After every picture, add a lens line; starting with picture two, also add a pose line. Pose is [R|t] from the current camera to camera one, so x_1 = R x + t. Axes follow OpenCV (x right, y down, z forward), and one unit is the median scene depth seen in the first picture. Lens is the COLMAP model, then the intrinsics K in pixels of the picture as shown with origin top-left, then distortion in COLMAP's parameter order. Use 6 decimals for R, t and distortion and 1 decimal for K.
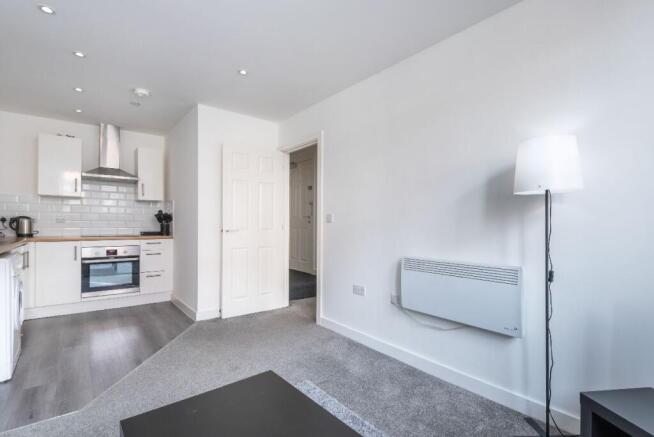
lens RADIAL K [[316.6, 0, 331.1], [0, 316.6, 226.6], [0, 0, 1]] dist [0.012490, -0.000539]
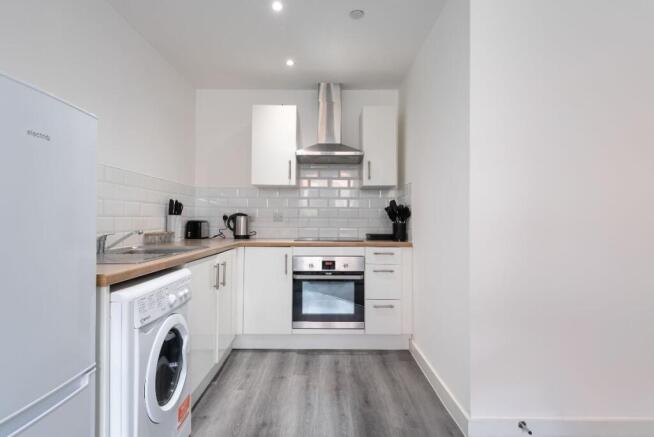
lens RADIAL K [[357.7, 0, 326.9], [0, 357.7, 220.9], [0, 0, 1]] dist [0.002894, 0.000050]
pose [[0.790063, -0.006060, -0.612996, -0.222524], [-0.003378, 0.999893, -0.014238, -0.000662], [0.613016, 0.013320, 0.789958, 0.388029]]
